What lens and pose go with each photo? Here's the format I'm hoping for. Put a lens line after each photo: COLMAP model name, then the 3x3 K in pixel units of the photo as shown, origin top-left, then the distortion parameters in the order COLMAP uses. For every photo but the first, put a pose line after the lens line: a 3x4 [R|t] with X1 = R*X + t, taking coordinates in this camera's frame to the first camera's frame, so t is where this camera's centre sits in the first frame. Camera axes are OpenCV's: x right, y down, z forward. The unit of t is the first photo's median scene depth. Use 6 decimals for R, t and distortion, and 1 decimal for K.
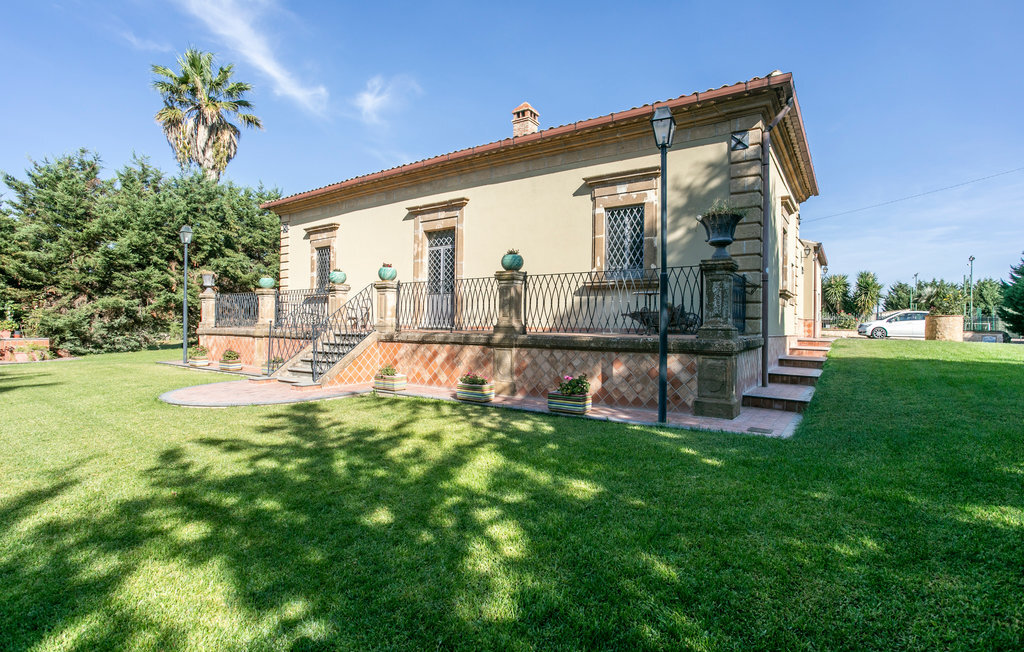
lens RADIAL K [[494.4, 0, 523.0], [0, 494.4, 328.2], [0, 0, 1]] dist [-0.051362, 0.028865]
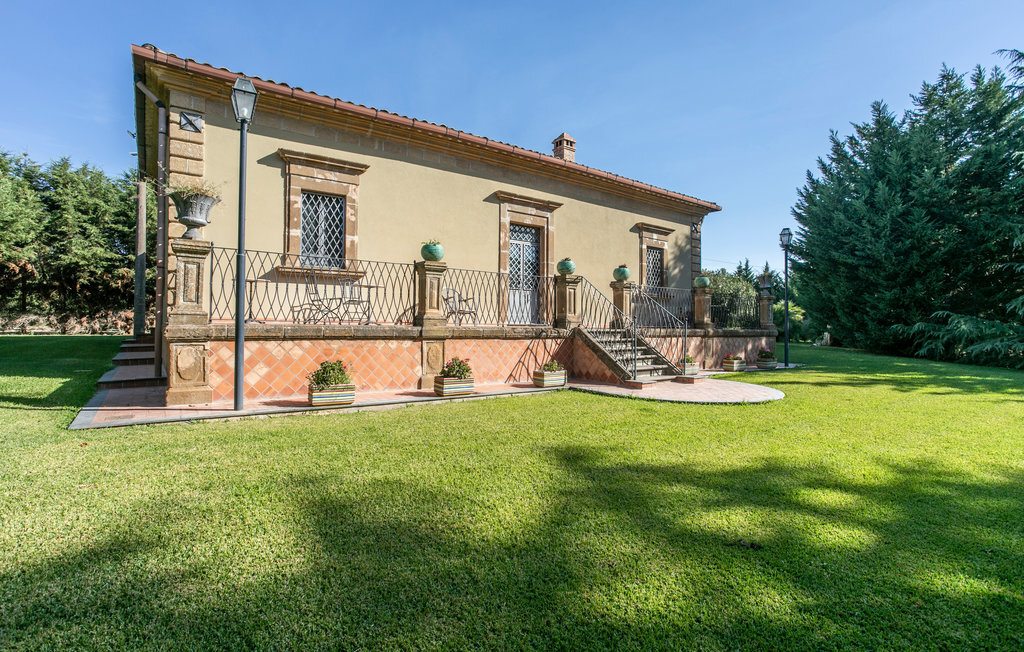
lens RADIAL K [[494.4, 0, 523.0], [0, 494.4, 328.2], [0, 0, 1]] dist [-0.051362, 0.028865]
pose [[0.325971, -0.007799, 0.945348, -1.092779], [-0.002328, 0.999956, 0.009052, -0.002529], [-0.945377, -0.005151, 0.325938, 0.679360]]
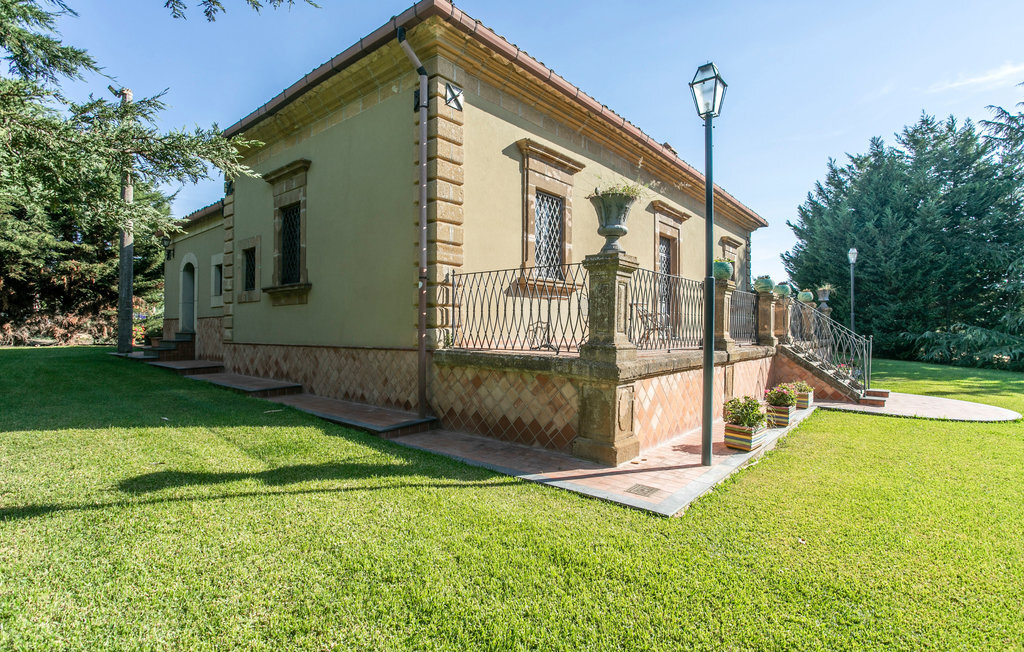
lens RADIAL K [[494.4, 0, 523.0], [0, 494.4, 328.2], [0, 0, 1]] dist [-0.051362, 0.028865]
pose [[0.093034, -0.012086, 0.995590, -1.140481], [-0.004668, 0.999910, 0.012574, -0.030252], [-0.995652, -0.005817, 0.092969, 1.178843]]
